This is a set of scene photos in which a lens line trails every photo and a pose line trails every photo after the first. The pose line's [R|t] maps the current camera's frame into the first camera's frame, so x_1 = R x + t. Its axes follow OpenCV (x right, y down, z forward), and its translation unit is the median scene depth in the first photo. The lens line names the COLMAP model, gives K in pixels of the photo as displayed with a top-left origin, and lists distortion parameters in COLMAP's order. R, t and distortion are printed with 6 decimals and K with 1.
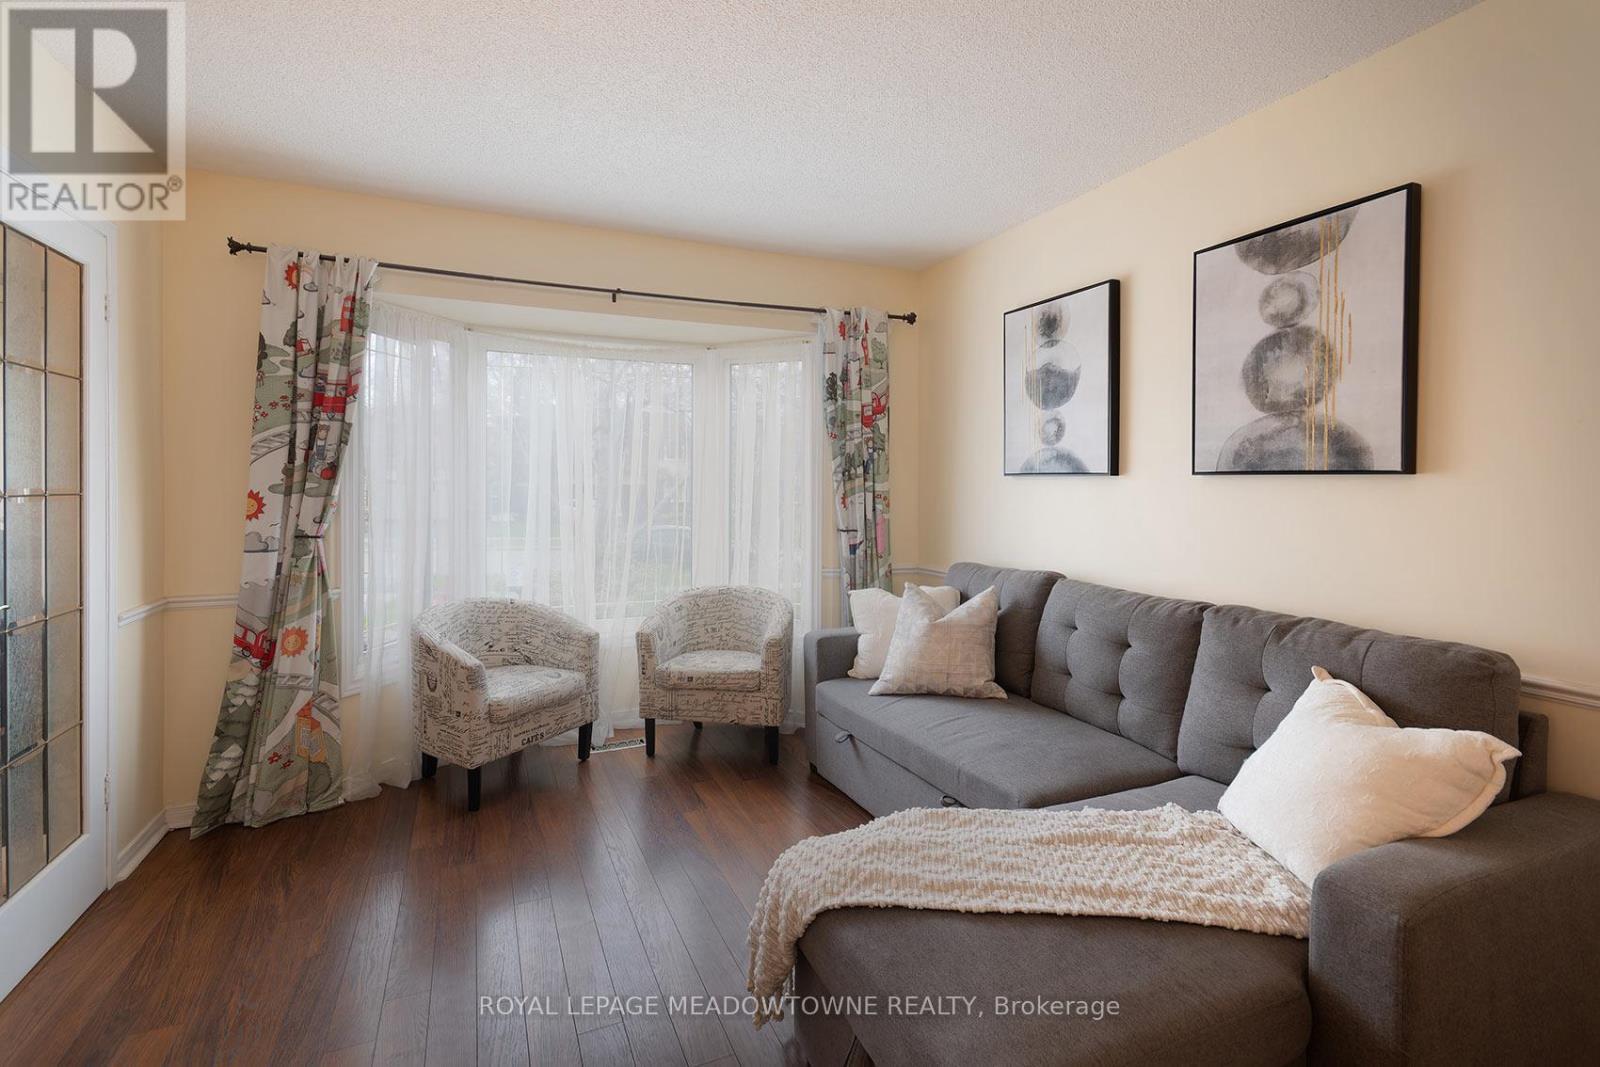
lens RADIAL K [[706.1, 0, 811.4], [0, 706.1, 481.8], [0, 0, 1]] dist [0.012400, 0.001411]
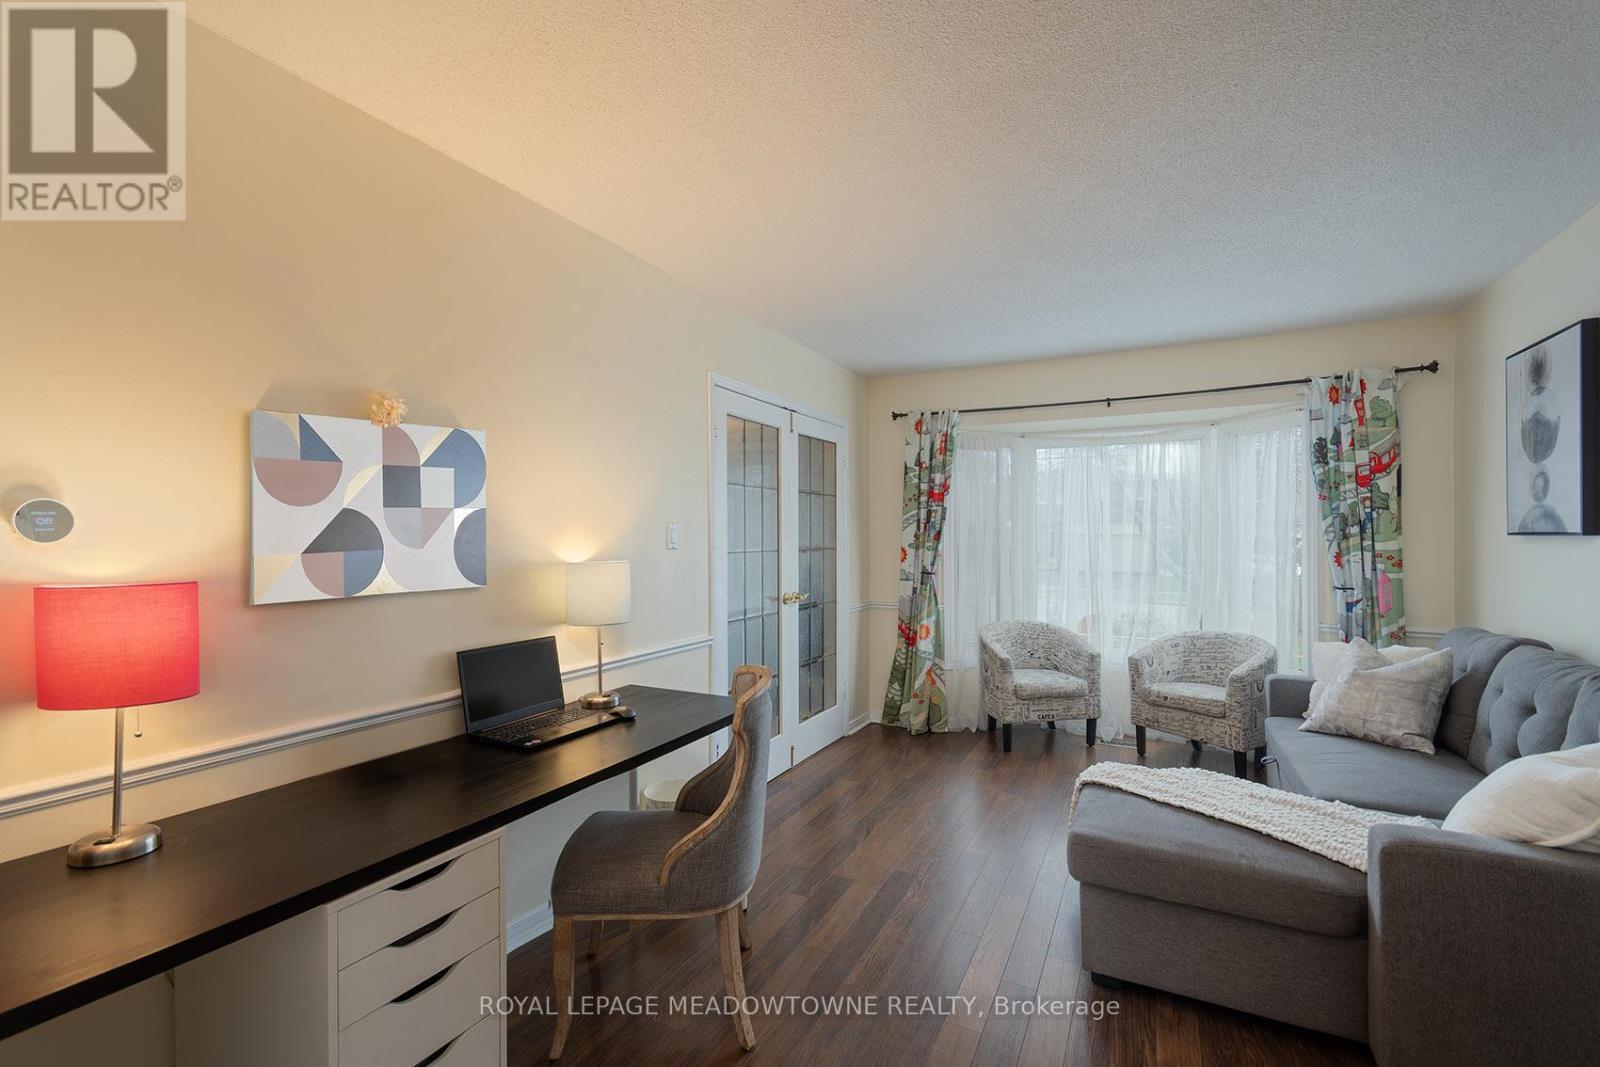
lens RADIAL K [[706.1, 0, 798.3], [0, 706.1, 536.2], [0, 0, 1]] dist [0.012400, 0.001411]
pose [[0.611348, -0.006123, -0.791338, 0.467866], [0.004765, 0.999980, -0.004056, -0.008093], [0.791347, -0.001292, 0.611366, -0.312689]]
